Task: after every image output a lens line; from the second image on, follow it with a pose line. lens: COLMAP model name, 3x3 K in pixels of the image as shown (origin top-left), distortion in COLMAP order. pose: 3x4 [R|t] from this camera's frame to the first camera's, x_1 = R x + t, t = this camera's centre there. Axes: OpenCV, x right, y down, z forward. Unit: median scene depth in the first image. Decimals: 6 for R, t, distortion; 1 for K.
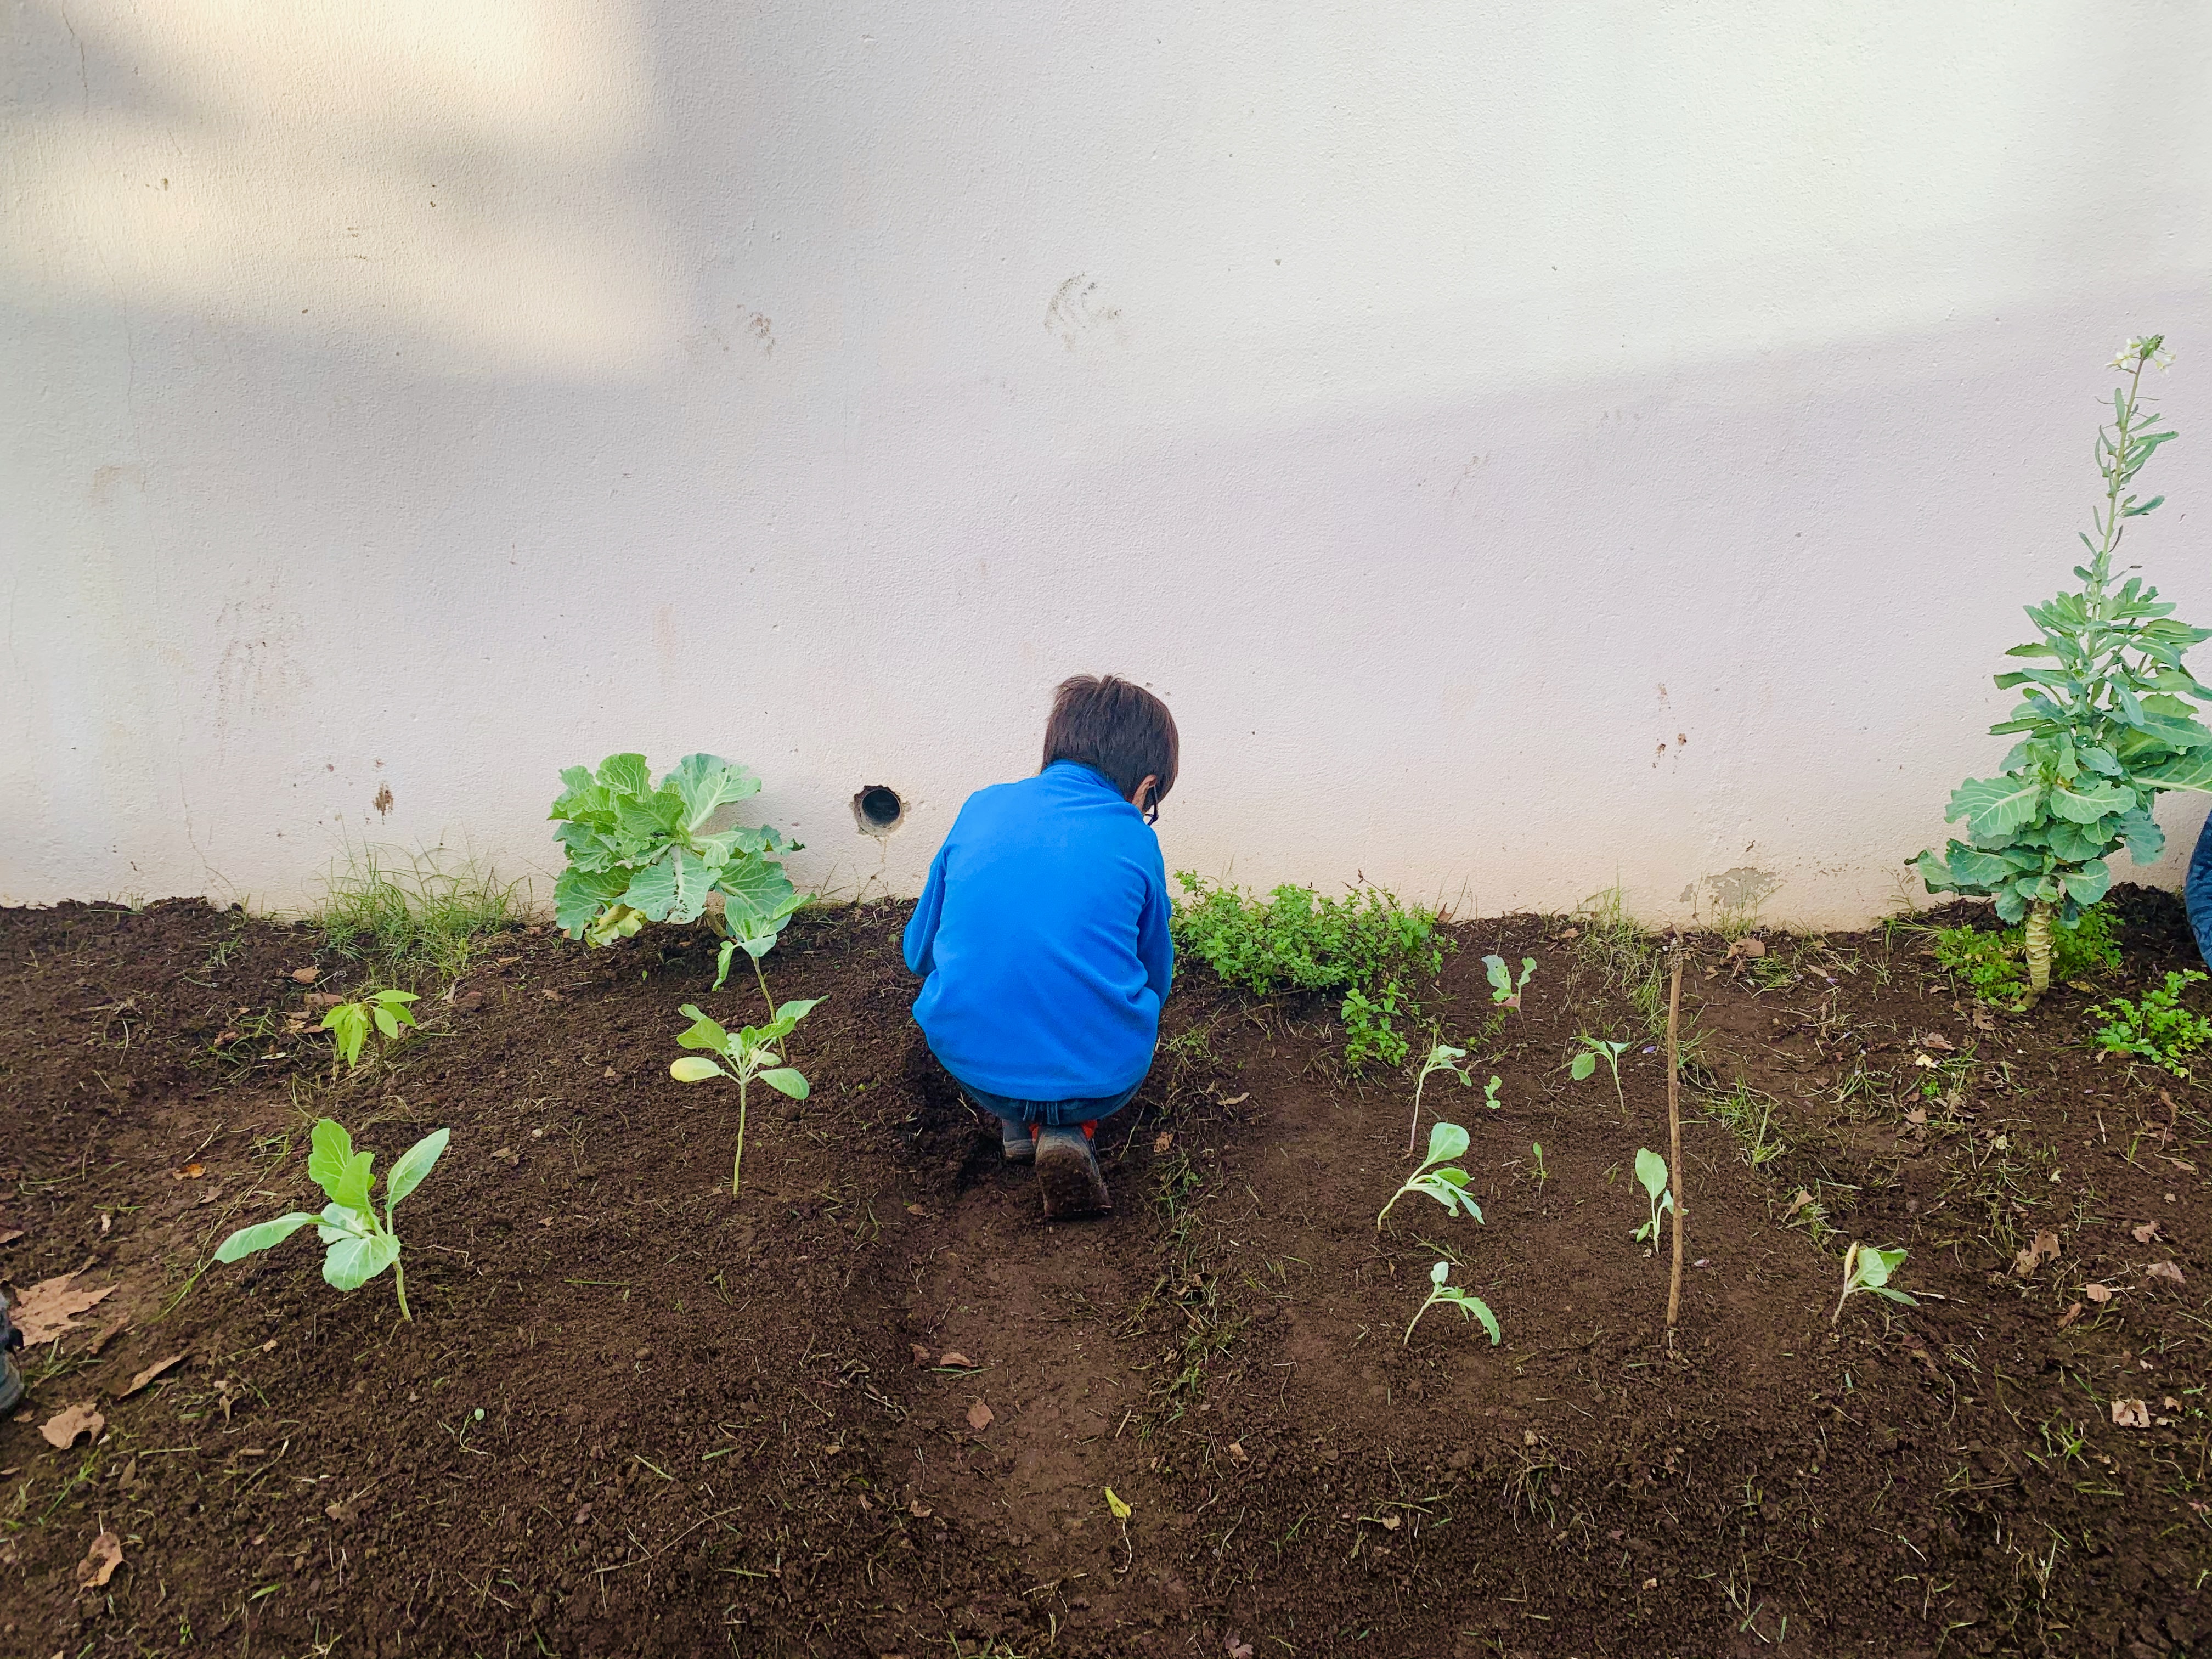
lens RADIAL K [[1671.3, 0, 1110.3], [0, 1671.3, 817.6], [0, 0, 1]] dist [0.005312, -0.002841]
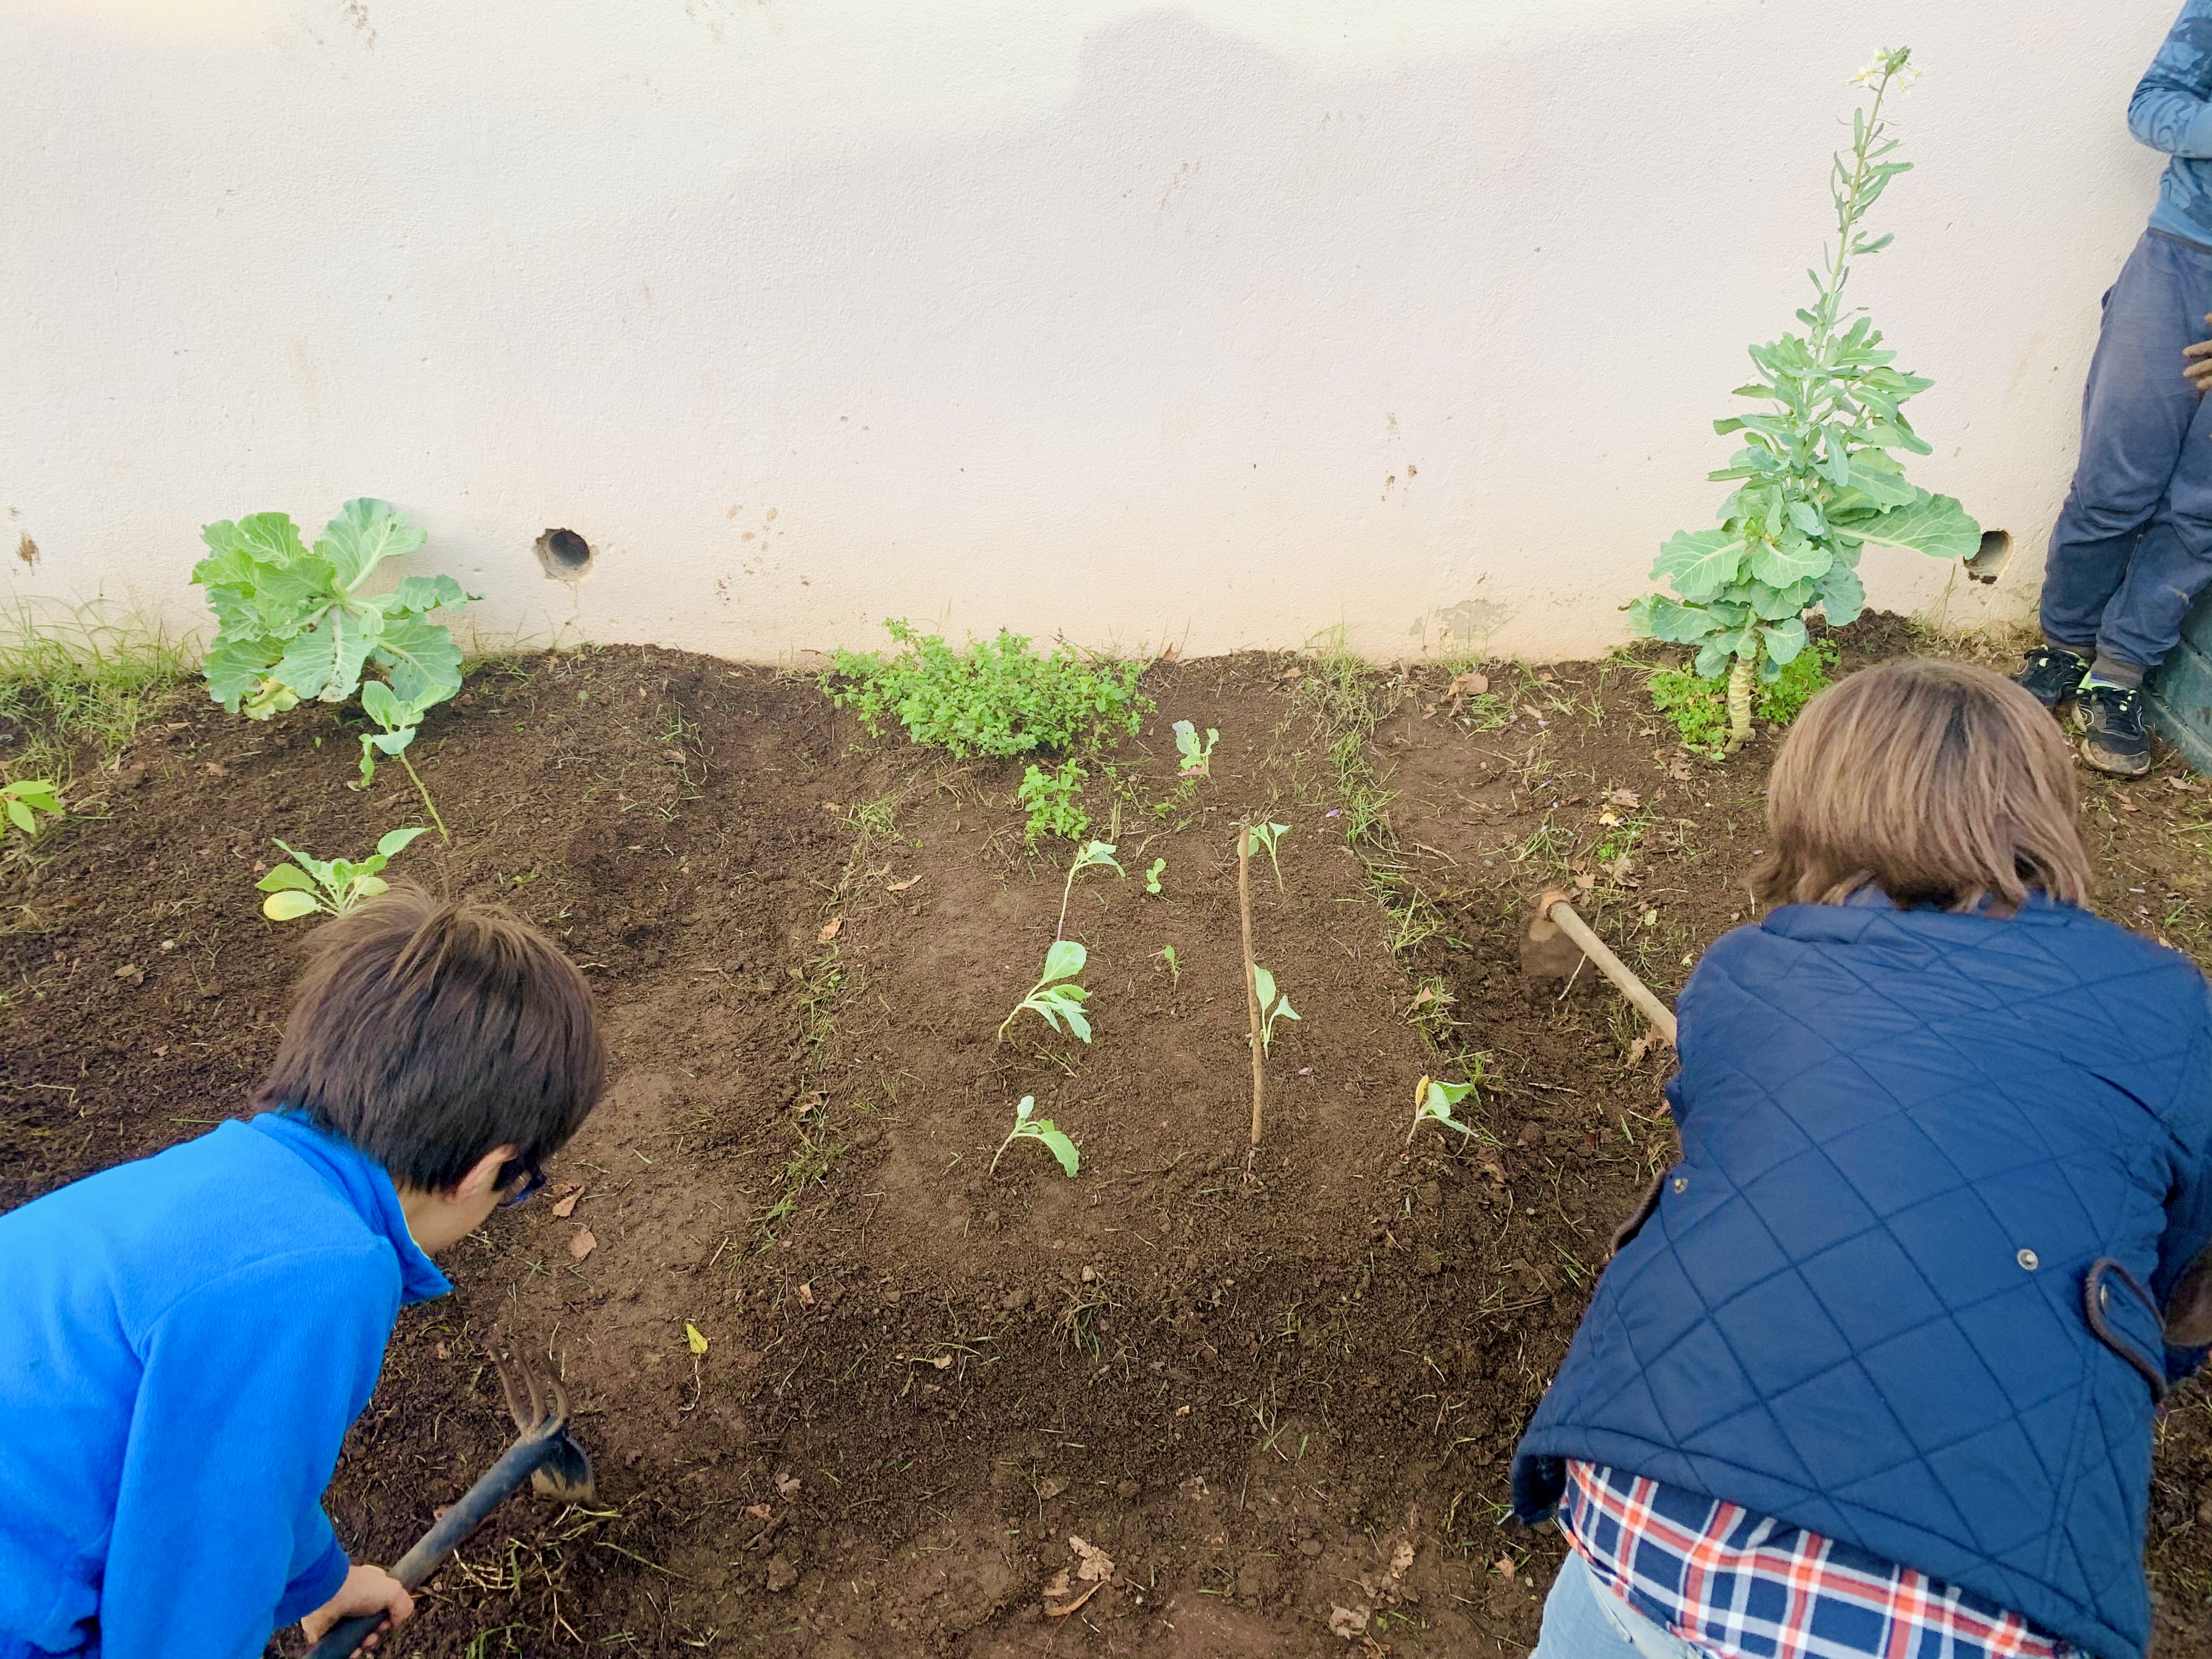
lens RADIAL K [[1668.4, 0, 1087.4], [0, 1668.4, 825.2], [0, 0, 1]] dist [0.005047, -0.001664]
pose [[0.999347, -0.015320, 0.032738, 0.158603], [0.006740, 0.968835, 0.247614, -0.113326], [-0.035512, -0.247232, 0.968305, 0.044636]]
